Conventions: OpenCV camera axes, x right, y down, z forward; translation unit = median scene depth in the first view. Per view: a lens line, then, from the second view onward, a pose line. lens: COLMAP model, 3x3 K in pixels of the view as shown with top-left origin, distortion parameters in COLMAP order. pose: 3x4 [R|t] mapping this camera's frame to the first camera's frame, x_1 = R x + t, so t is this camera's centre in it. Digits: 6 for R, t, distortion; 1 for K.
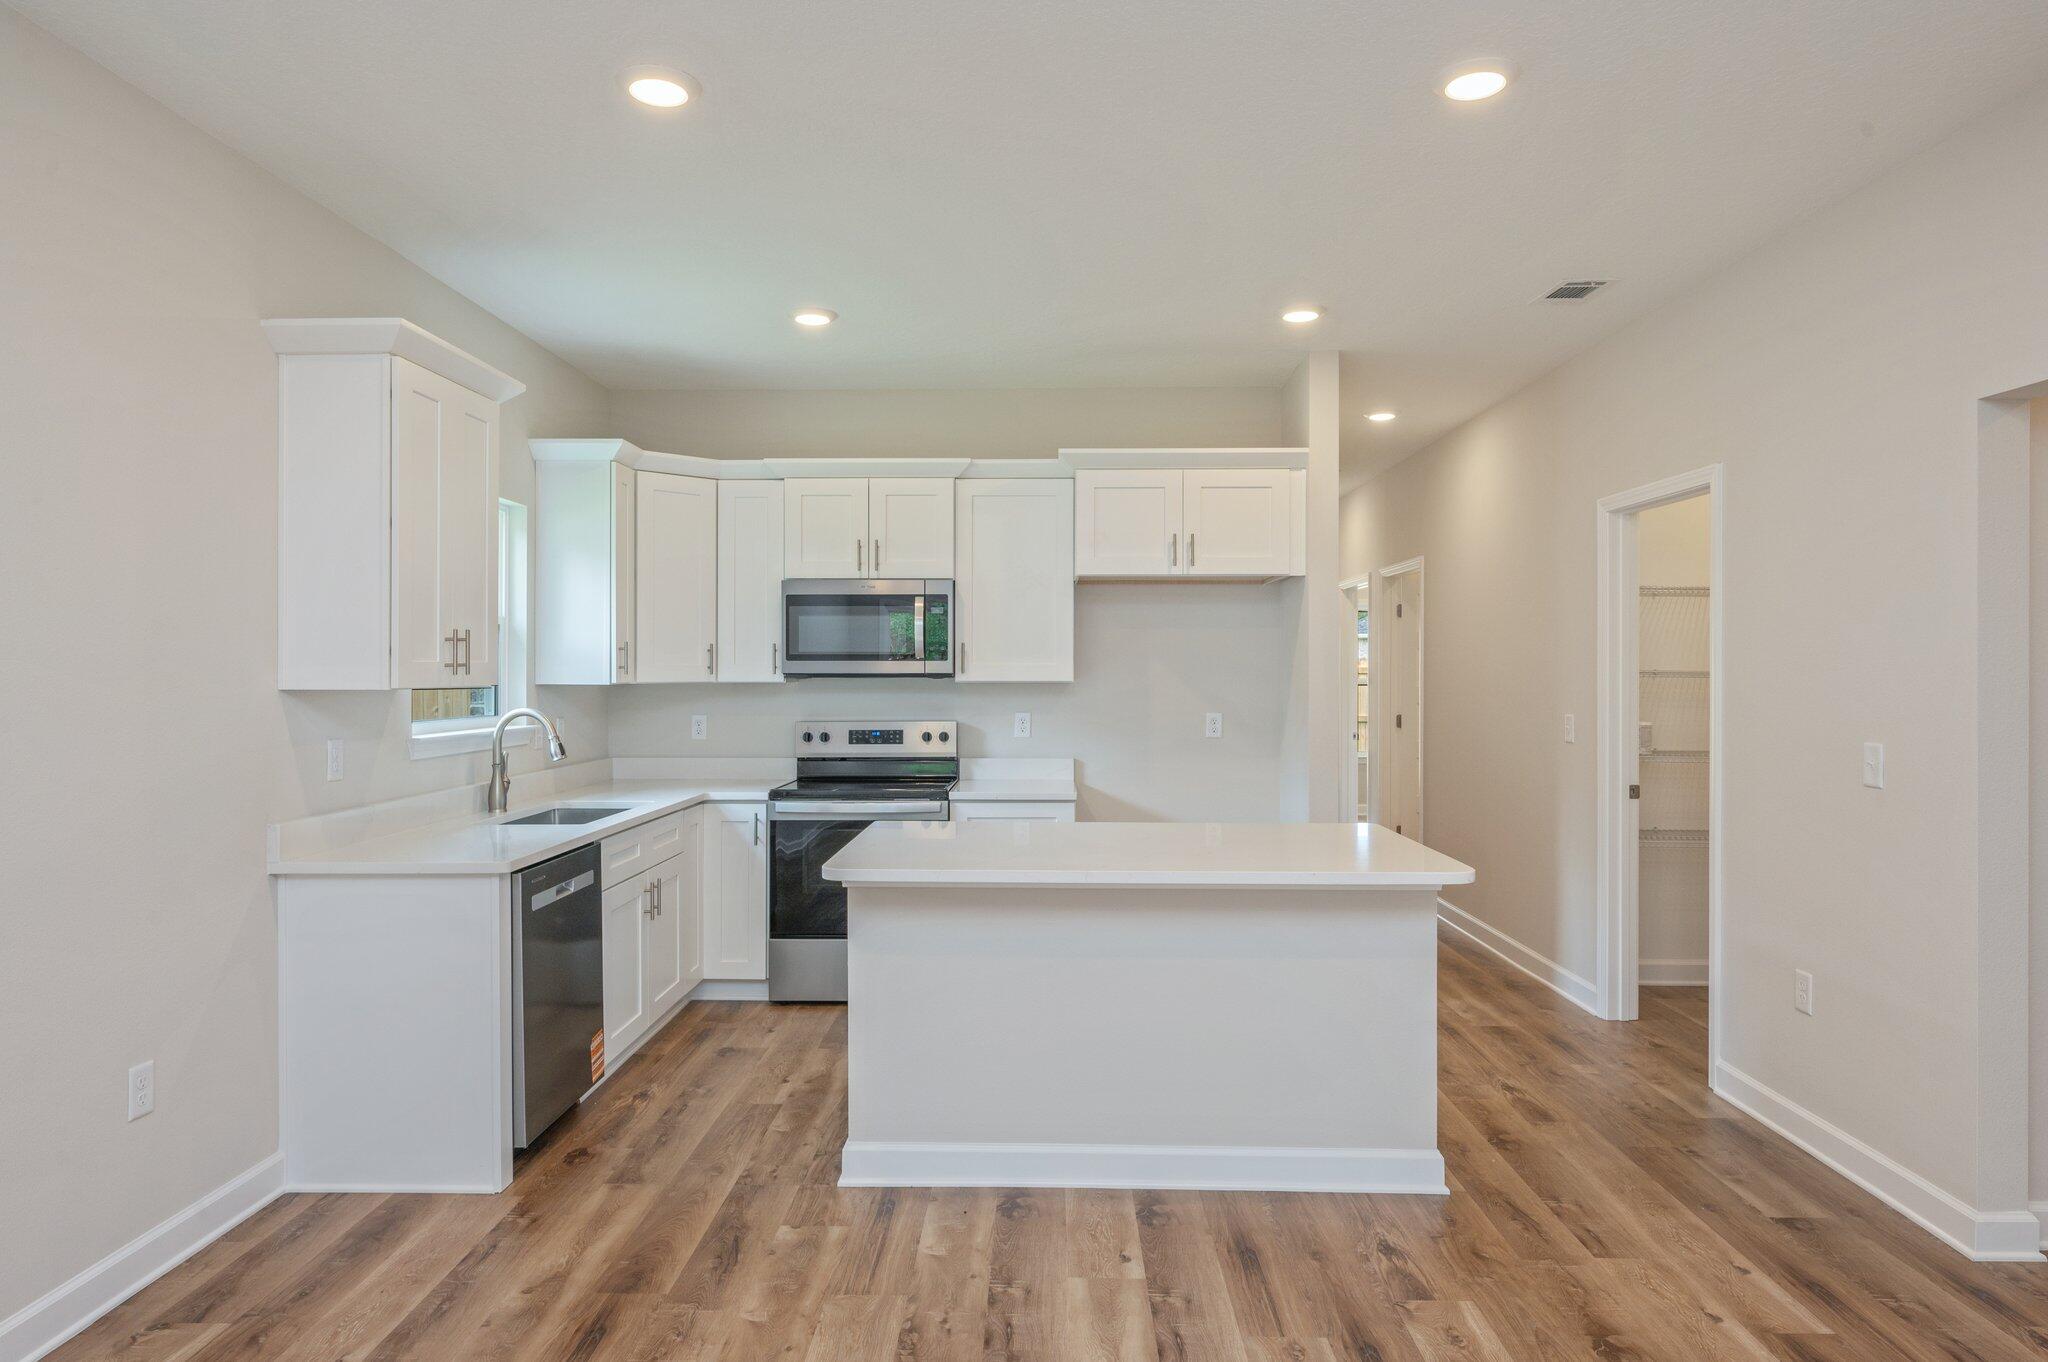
lens RADIAL K [[1220.3, 0, 1023.3], [0, 1220.3, 677.5], [0, 0, 1]] dist [-0.006666, -0.000628]
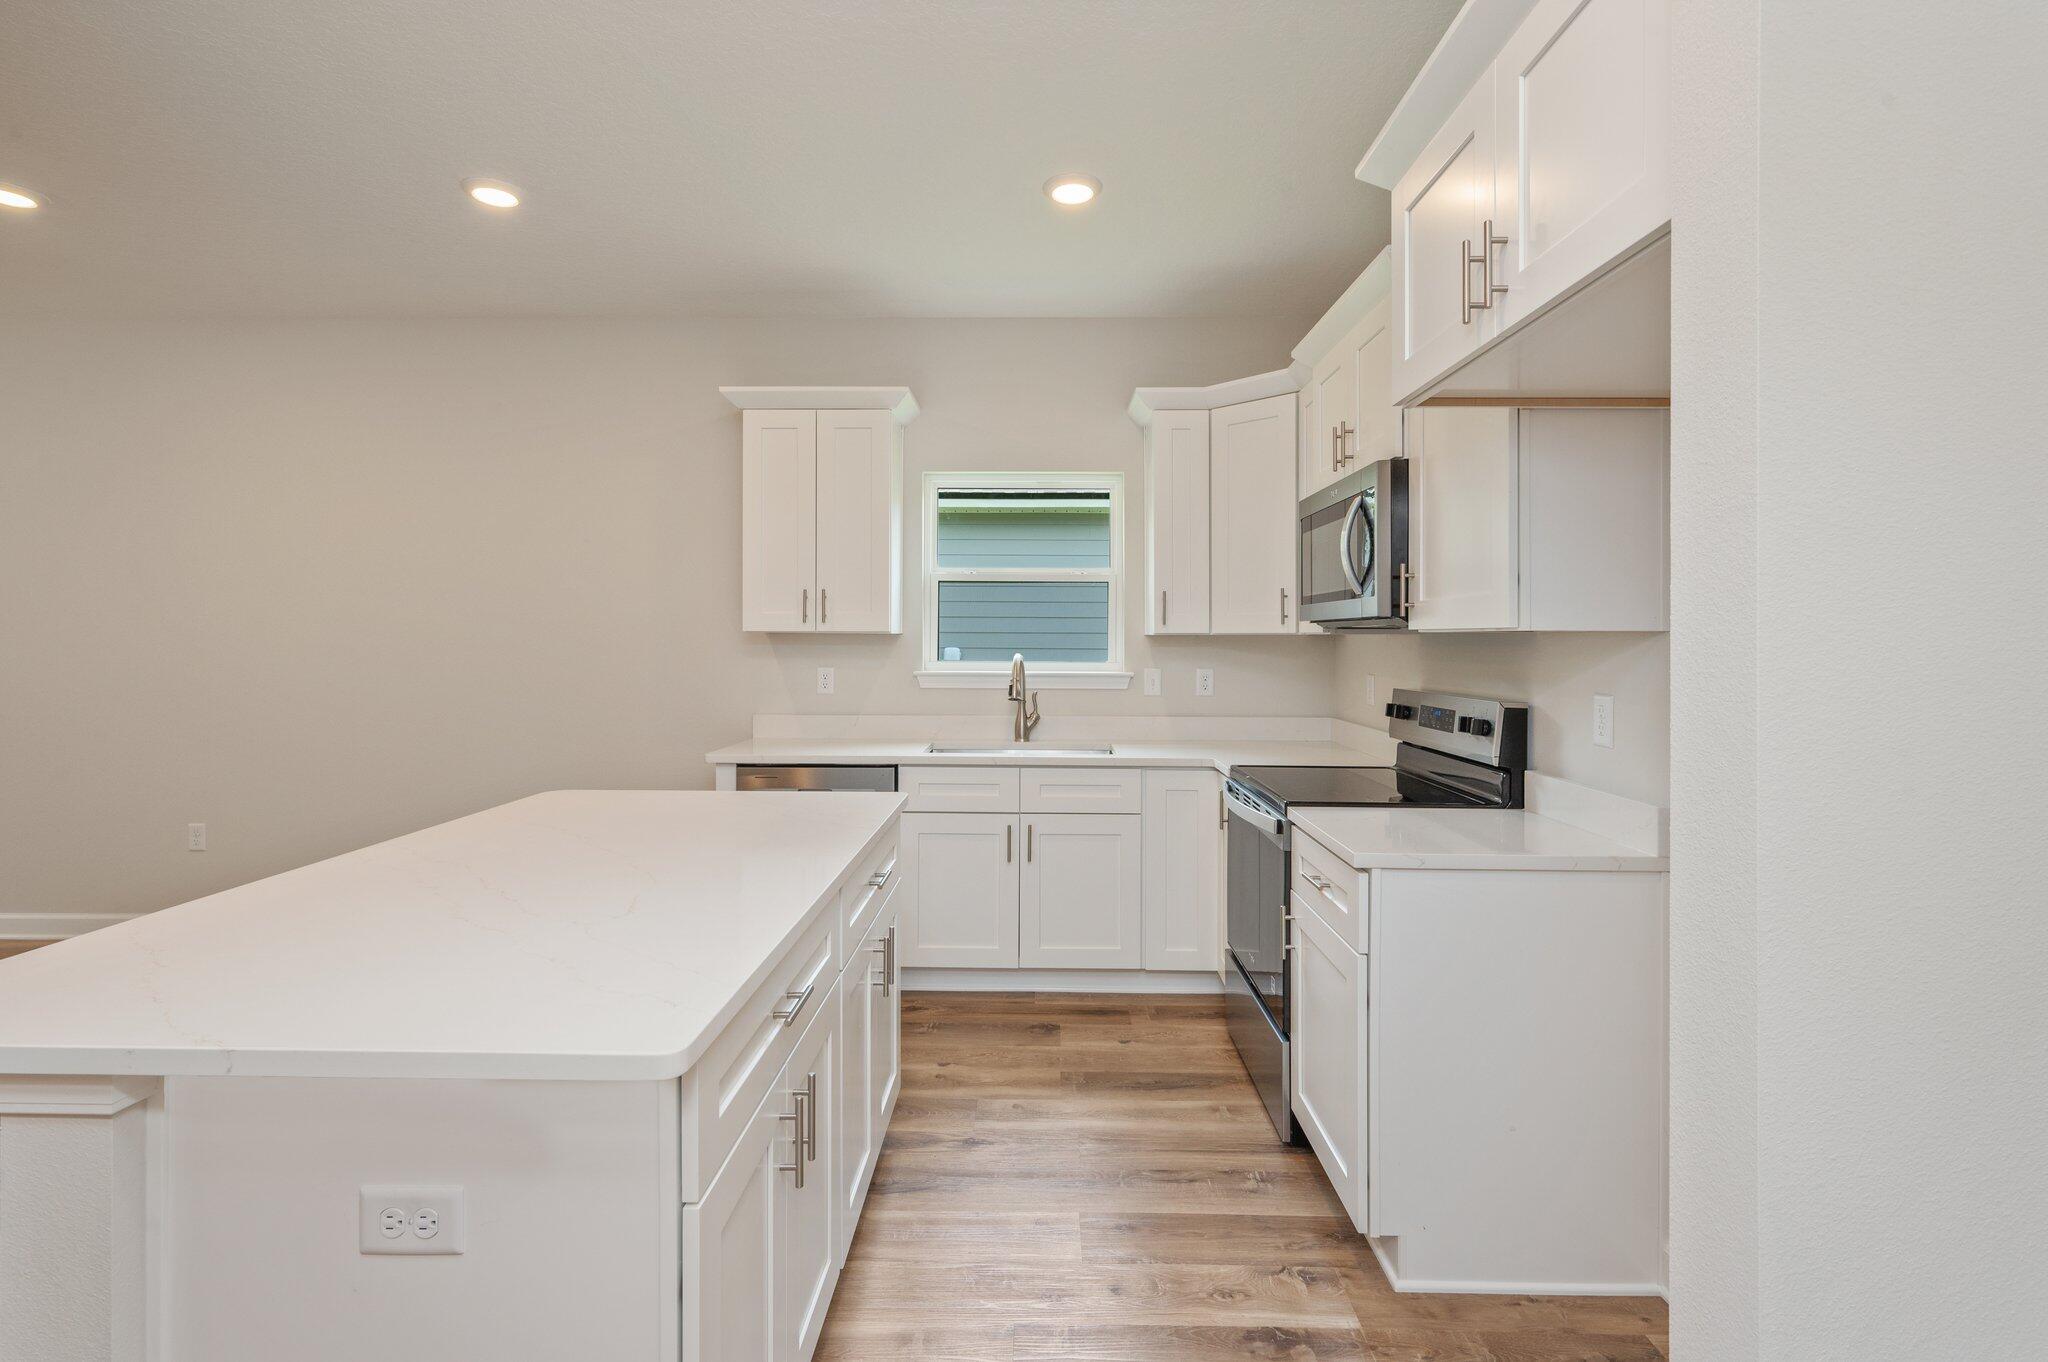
lens RADIAL K [[949.1, 0, 1026.7], [0, 949.1, 633.4], [0, 0, 1]] dist [-0.000795, 0.000089]
pose [[0.004328, -0.004321, -0.999981, 0.761042], [-0.009582, 0.999945, -0.004363, 0.015769], [0.999945, 0.009601, 0.004287, 1.552245]]
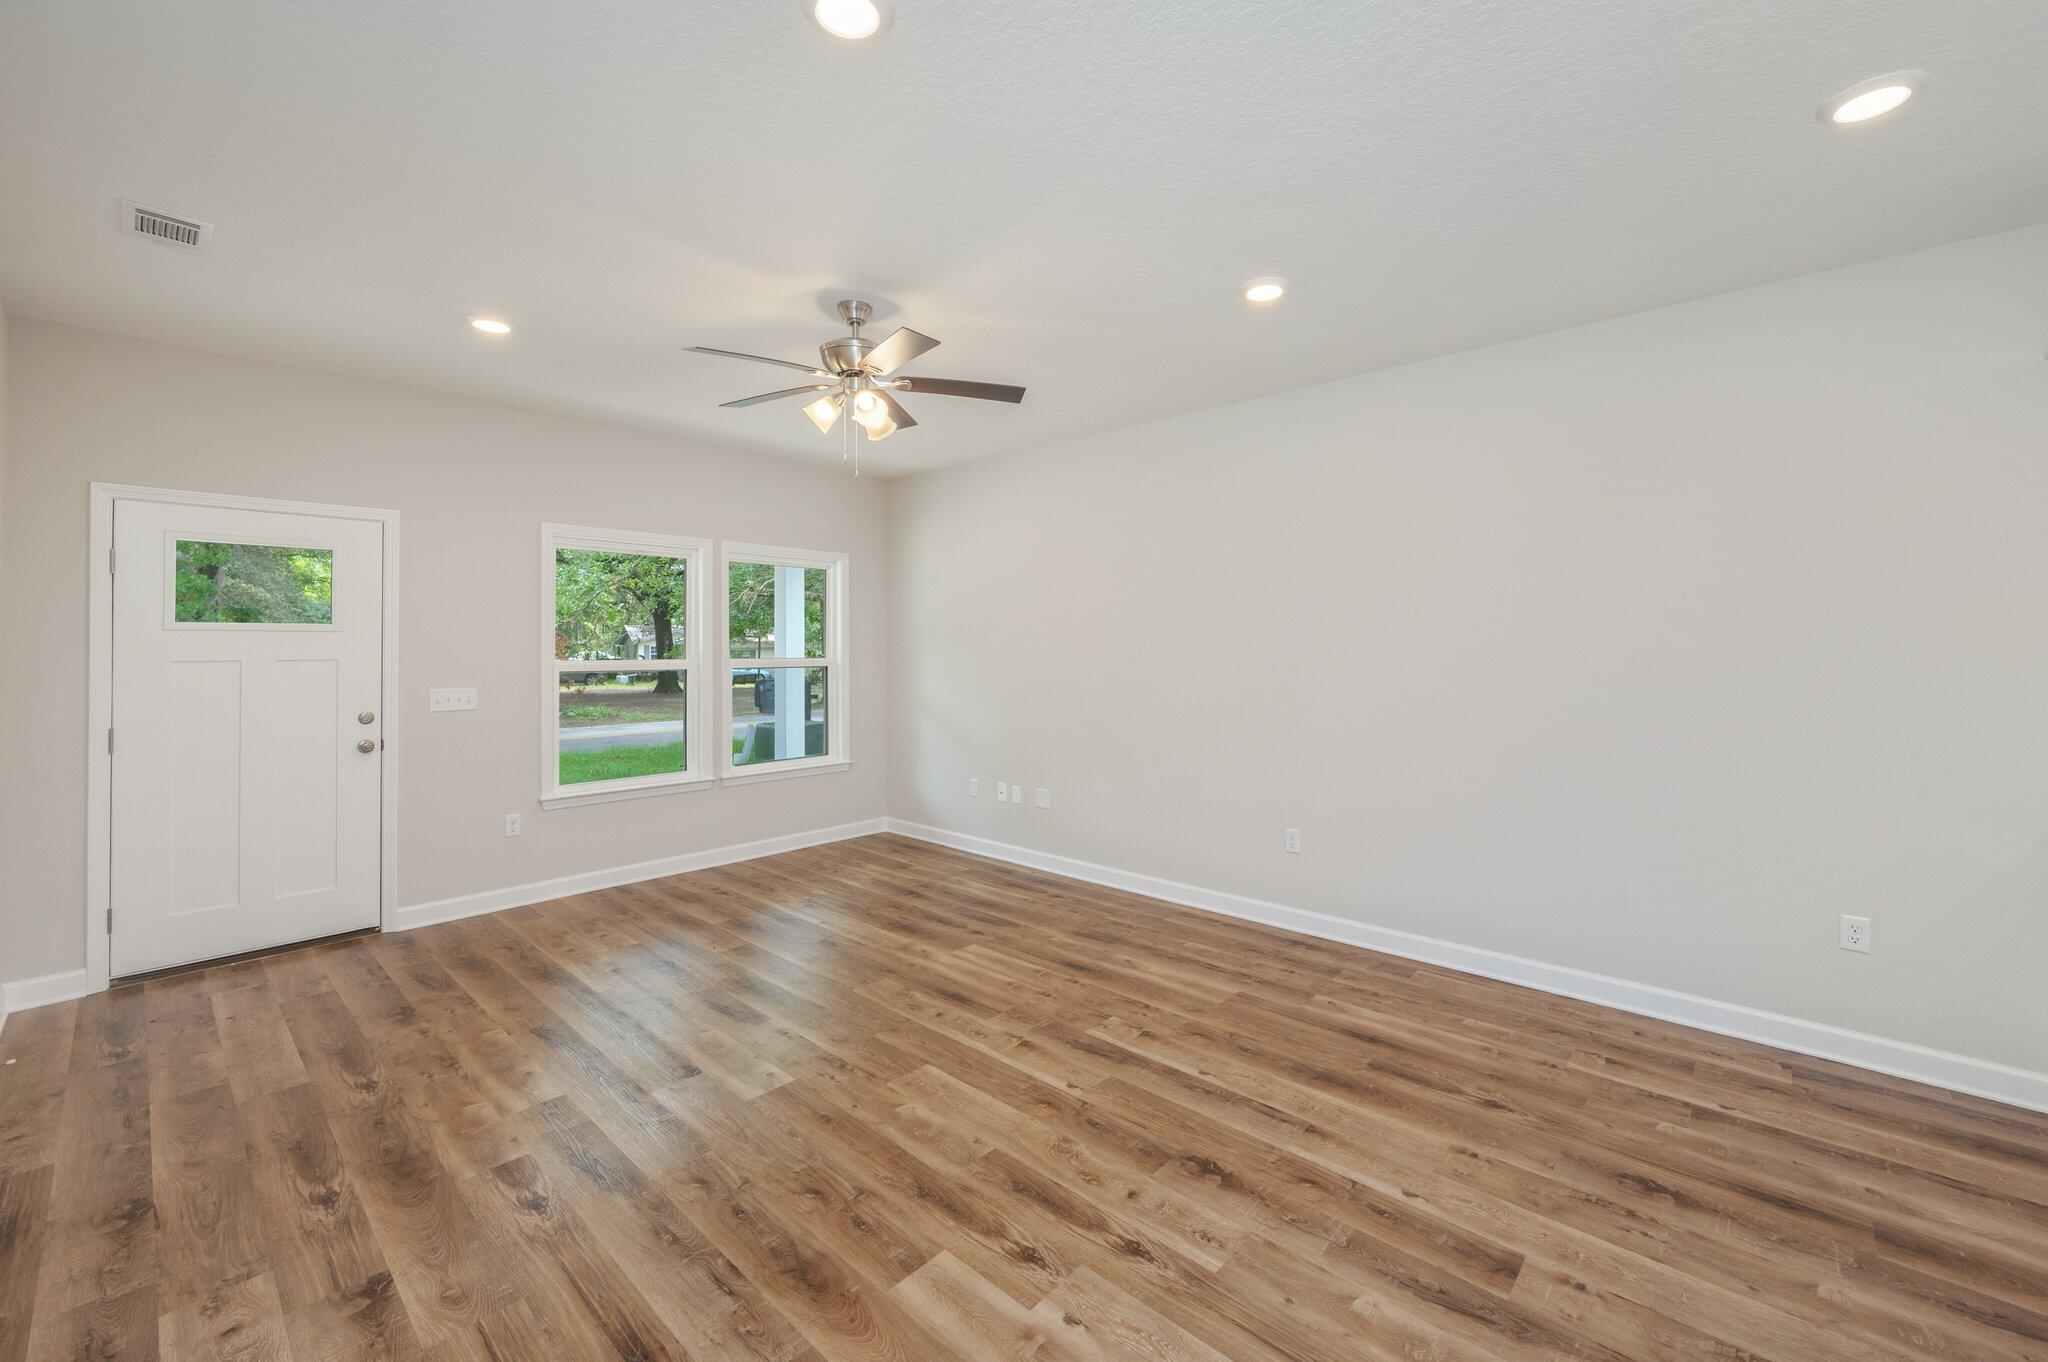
lens RADIAL K [[817.0, 0, 1028.2], [0, 817.0, 645.0], [0, 0, 1]] dist [0.000291, -0.000310]
pose [[-0.660581, -0.000697, -0.750754, 0.683162], [-0.002003, 0.999998, 0.000834, -0.011269], [0.750752, 0.002054, -0.660581, 0.887939]]
